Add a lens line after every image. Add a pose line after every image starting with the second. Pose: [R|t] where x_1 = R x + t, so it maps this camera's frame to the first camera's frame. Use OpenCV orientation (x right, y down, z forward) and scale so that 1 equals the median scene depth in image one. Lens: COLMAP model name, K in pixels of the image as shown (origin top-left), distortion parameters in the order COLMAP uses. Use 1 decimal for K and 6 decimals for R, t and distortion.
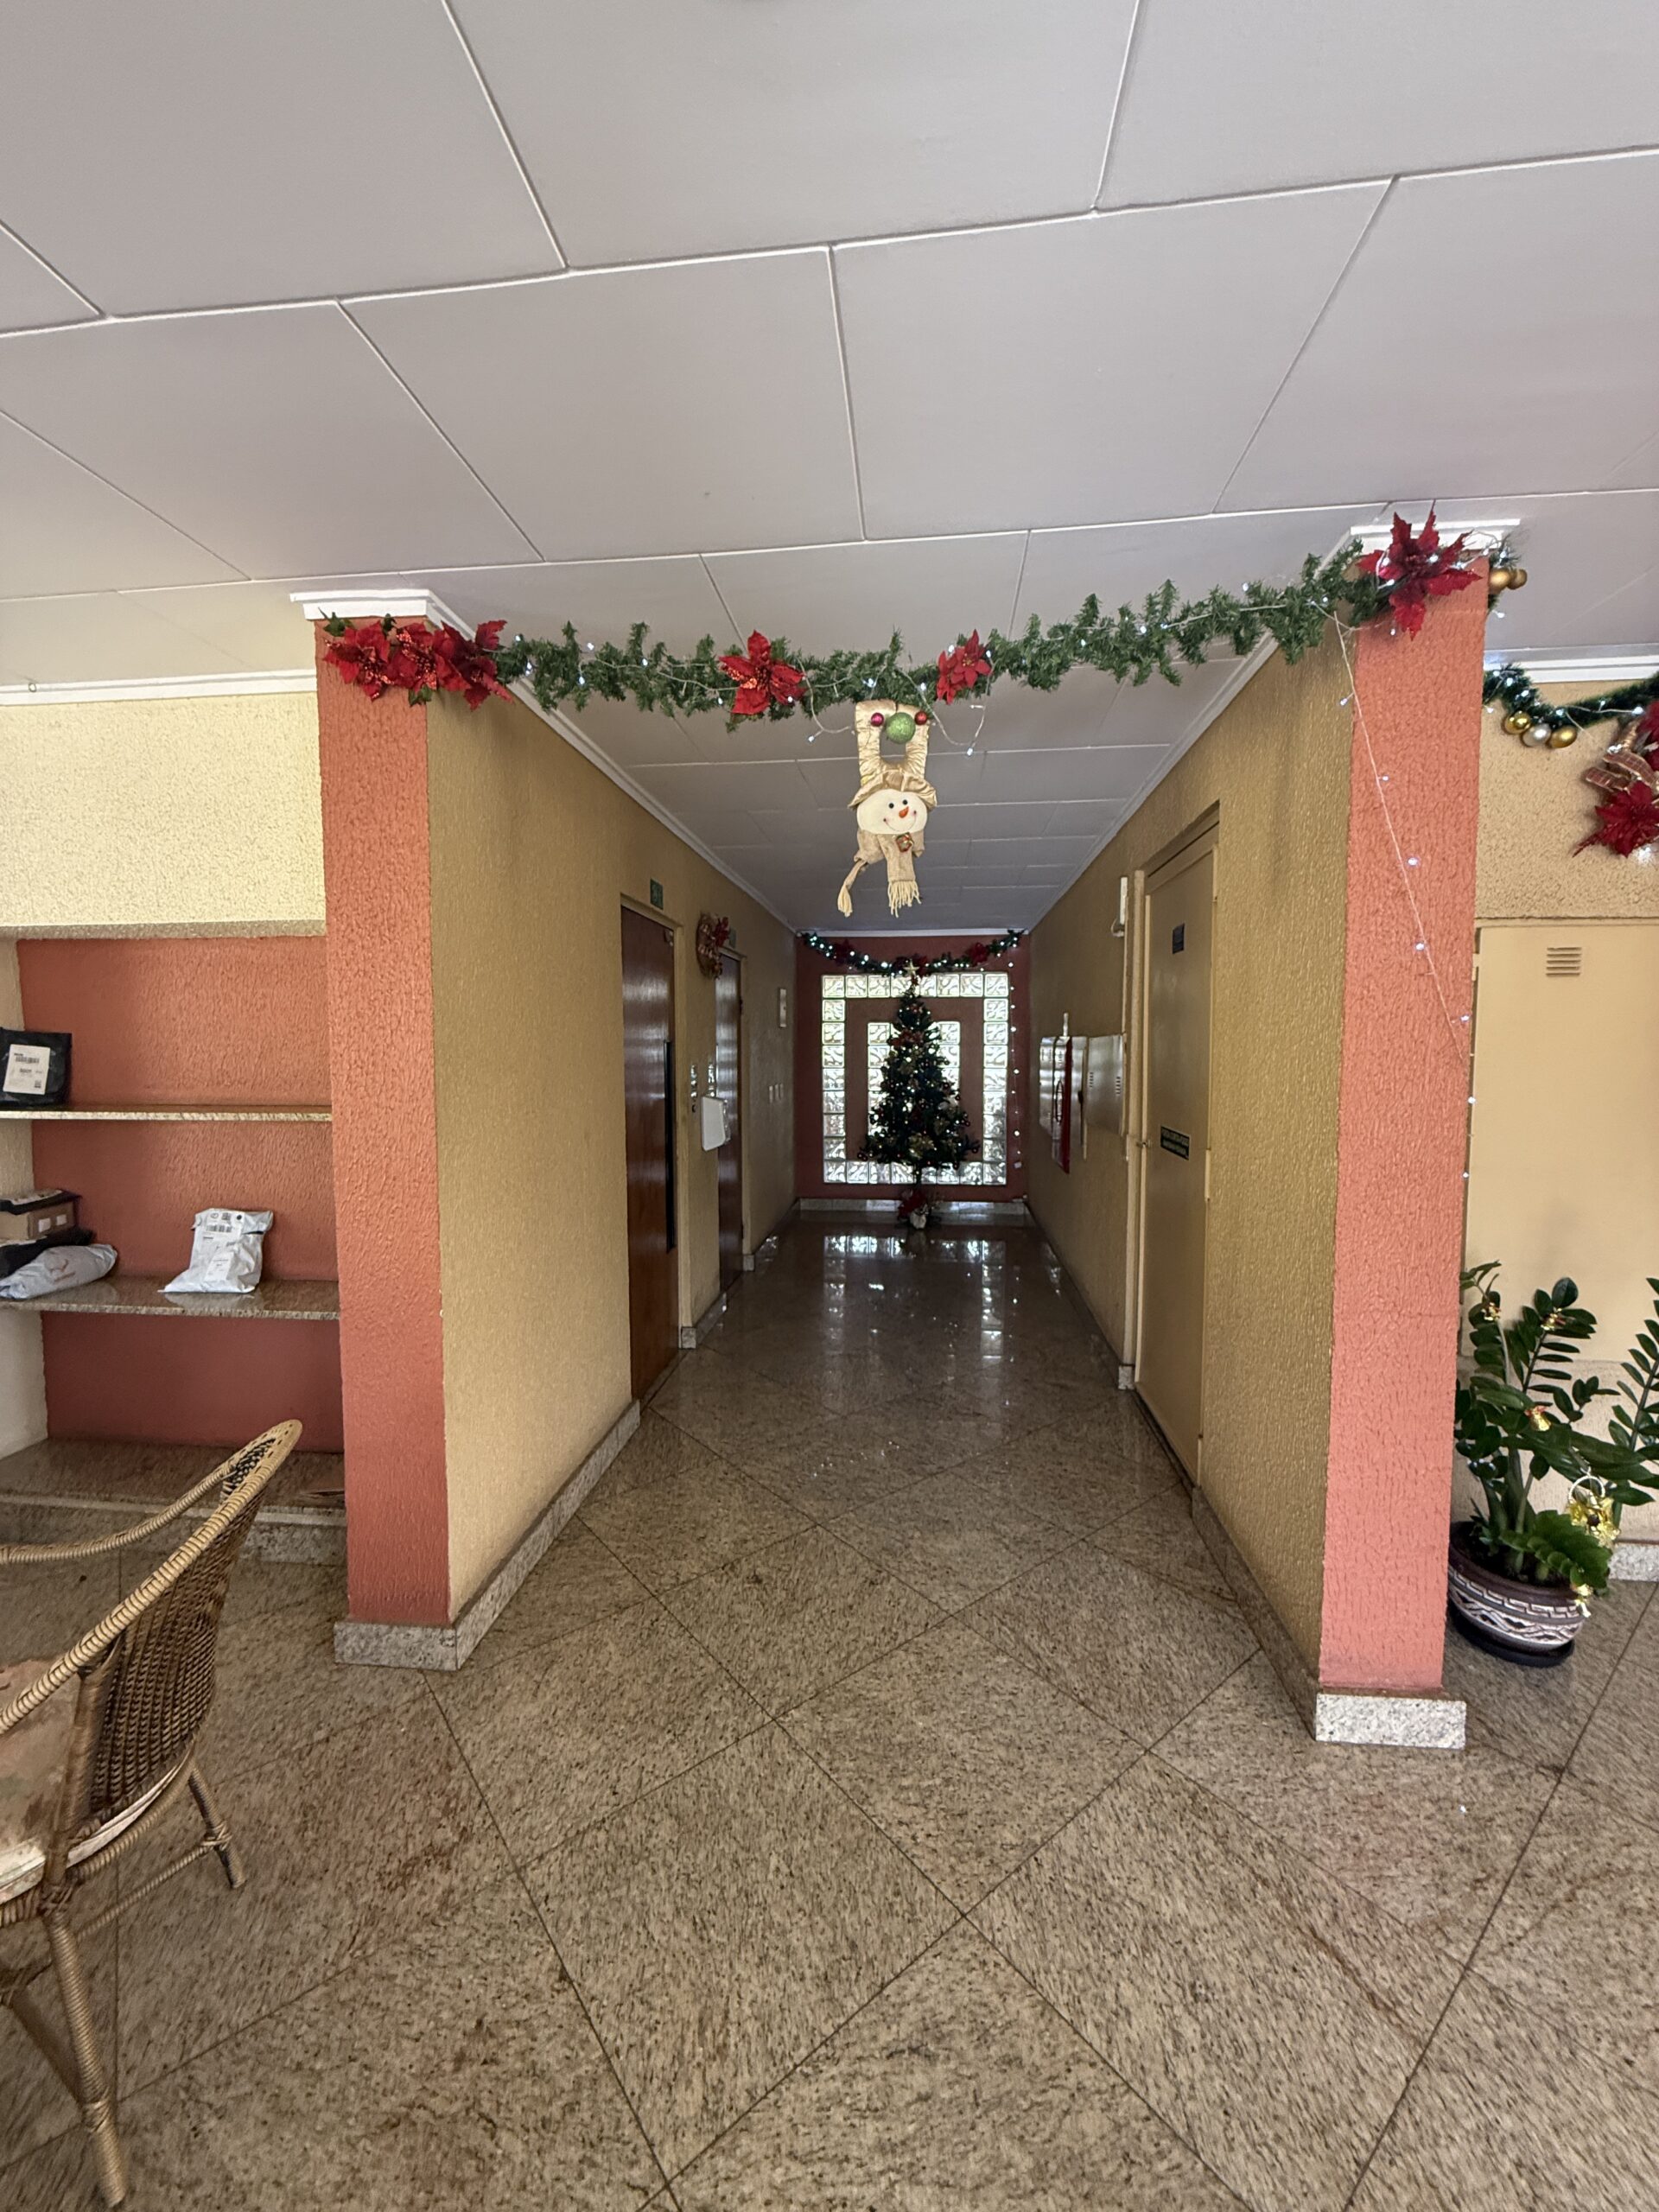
lens RADIAL K [[884.3, 0, 831.8], [0, 884.3, 1099.3], [0, 0, 1]] dist [0.003060, -0.000811]
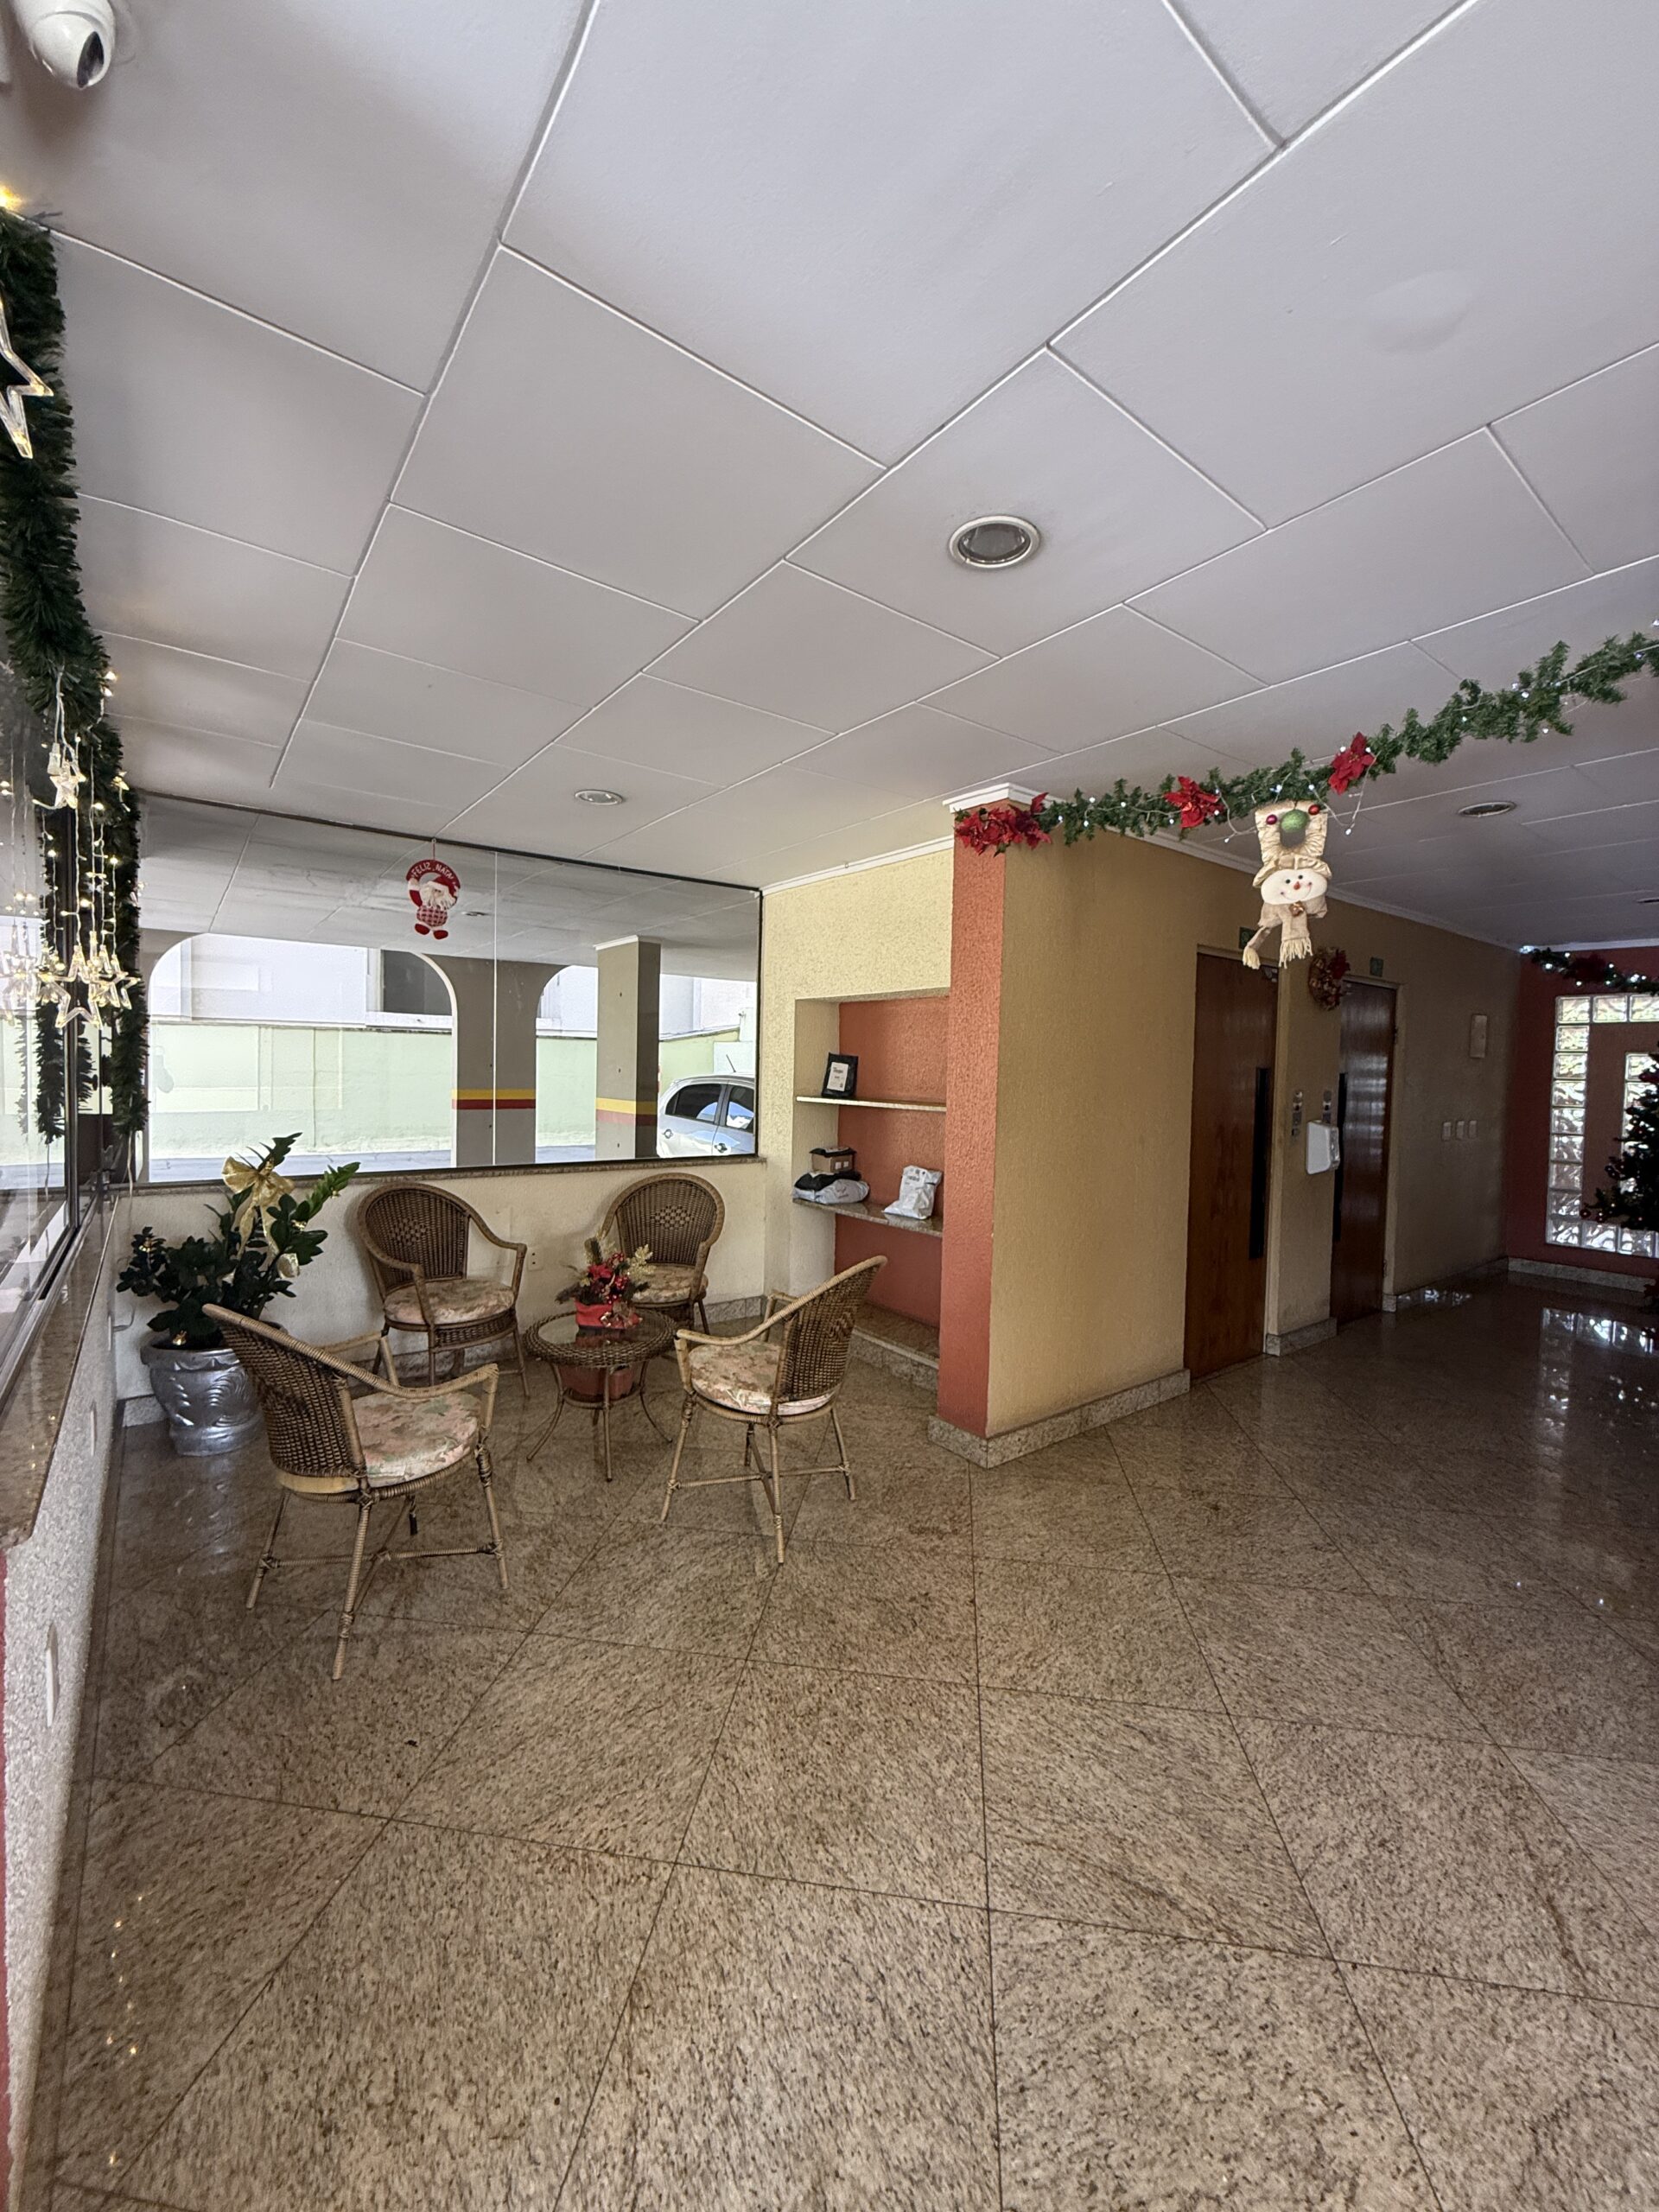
lens RADIAL K [[884.3, 0, 831.0], [0, 884.3, 1102.9], [0, 0, 1]] dist [0.003060, -0.000811]
pose [[0.688807, 0.046355, -0.723461, 0.472888], [-0.067035, 0.997751, 0.000106, 0.025601], [0.721839, 0.048424, 0.690365, -0.290908]]
